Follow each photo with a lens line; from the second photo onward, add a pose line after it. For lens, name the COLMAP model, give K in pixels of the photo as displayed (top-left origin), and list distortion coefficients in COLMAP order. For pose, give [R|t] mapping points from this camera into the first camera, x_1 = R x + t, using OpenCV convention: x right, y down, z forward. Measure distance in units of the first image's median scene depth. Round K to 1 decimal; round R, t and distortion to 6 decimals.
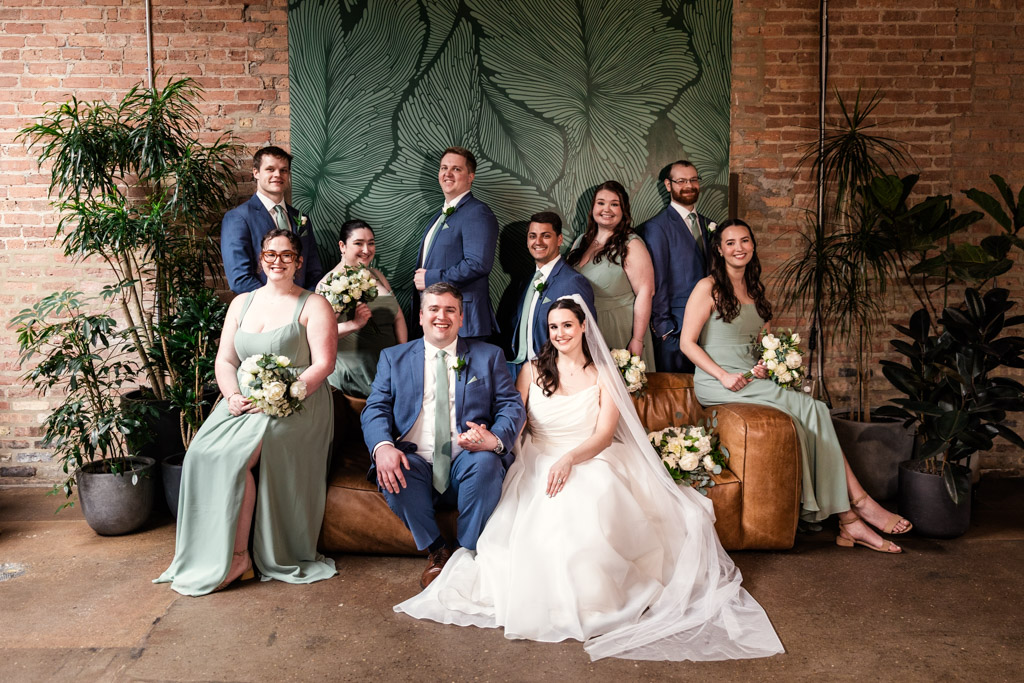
lens RADIAL K [[1055.9, 0, 512.0], [0, 1055.9, 341.5], [0, 0, 1]] dist [-0.004981, -0.003038]
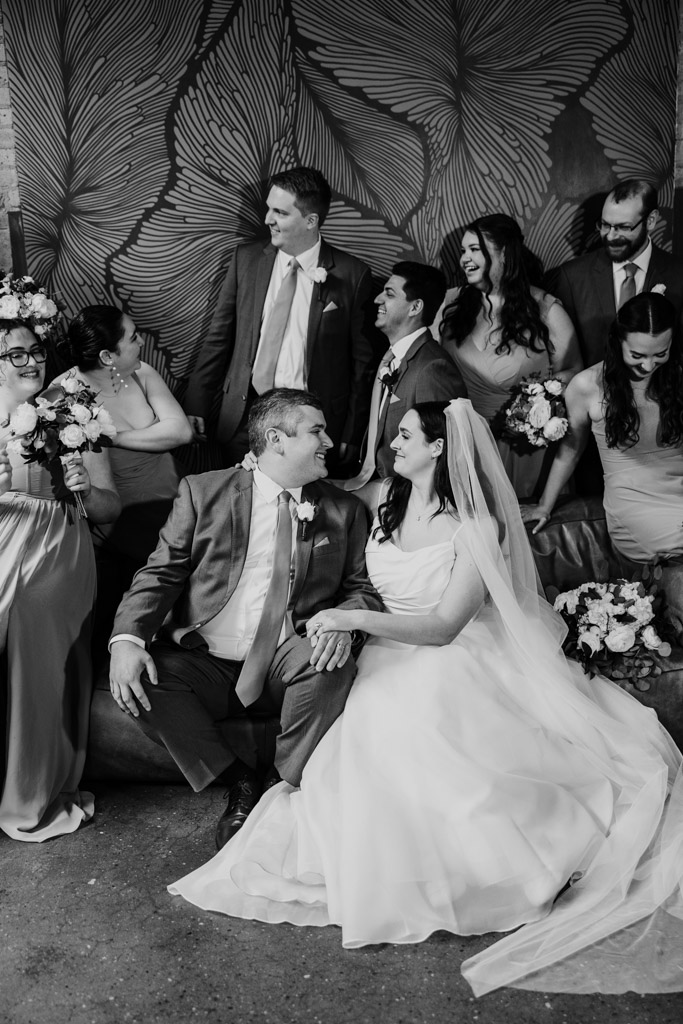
lens RADIAL K [[1154.9, 0, 340.9], [0, 1154.9, 544.7], [0, 0, 1]] dist [0.002933, -0.004056]
pose [[0.998717, -0.025294, -0.043877, 0.022957], [0.030384, 0.992365, 0.119536, -0.030695], [0.040519, -0.120716, 0.991860, 0.247773]]
